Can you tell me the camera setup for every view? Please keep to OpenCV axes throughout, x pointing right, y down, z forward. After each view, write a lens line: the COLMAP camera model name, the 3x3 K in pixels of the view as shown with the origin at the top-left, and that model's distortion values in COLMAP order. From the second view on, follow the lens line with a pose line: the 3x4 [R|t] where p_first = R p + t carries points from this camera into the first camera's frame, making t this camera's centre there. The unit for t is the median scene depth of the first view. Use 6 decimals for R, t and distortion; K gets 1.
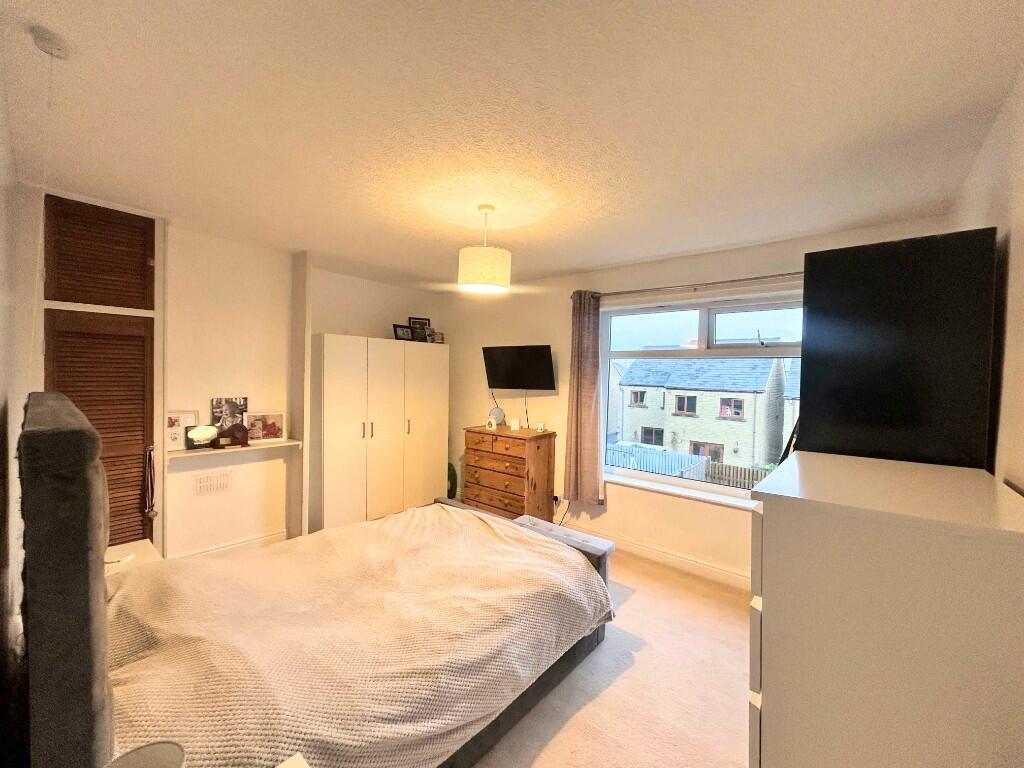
lens RADIAL K [[411.5, 0, 508.1], [0, 411.5, 379.5], [0, 0, 1]] dist [-0.002982, -0.000606]
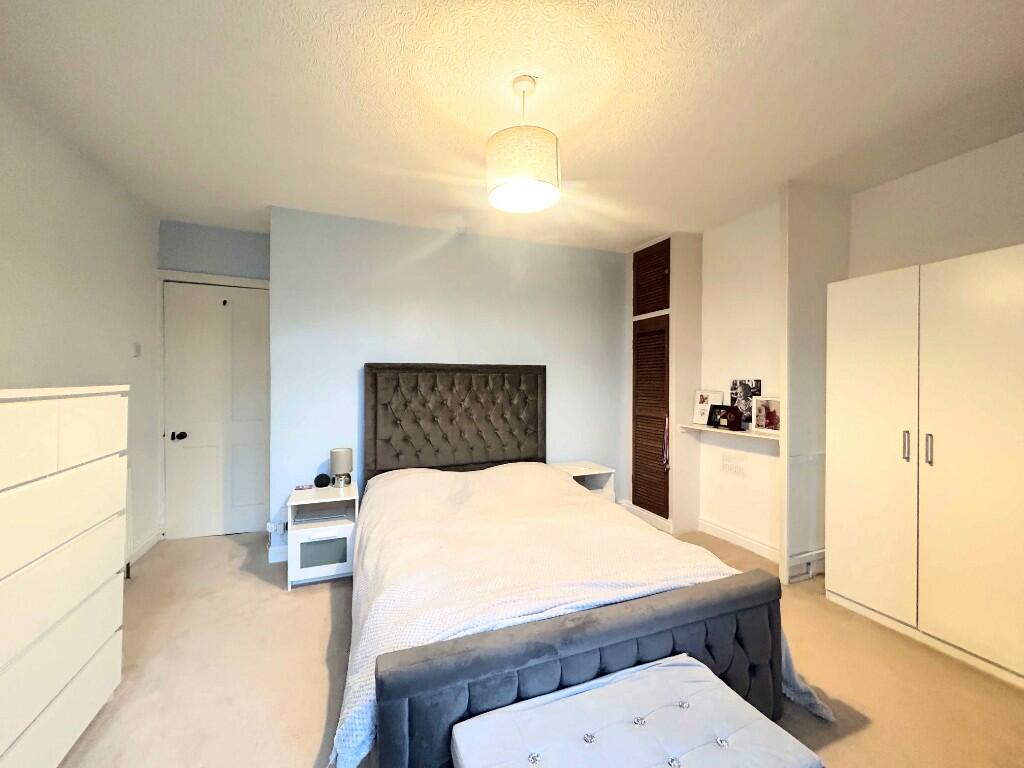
lens RADIAL K [[411.5, 0, 511.9], [0, 411.5, 382.7], [0, 0, 1]] dist [-0.002982, -0.000606]
pose [[-0.458547, -0.016090, -0.888525, 0.404470], [-0.023191, 0.999712, -0.006135, 0.067328], [0.888368, 0.017792, -0.458788, 0.925030]]
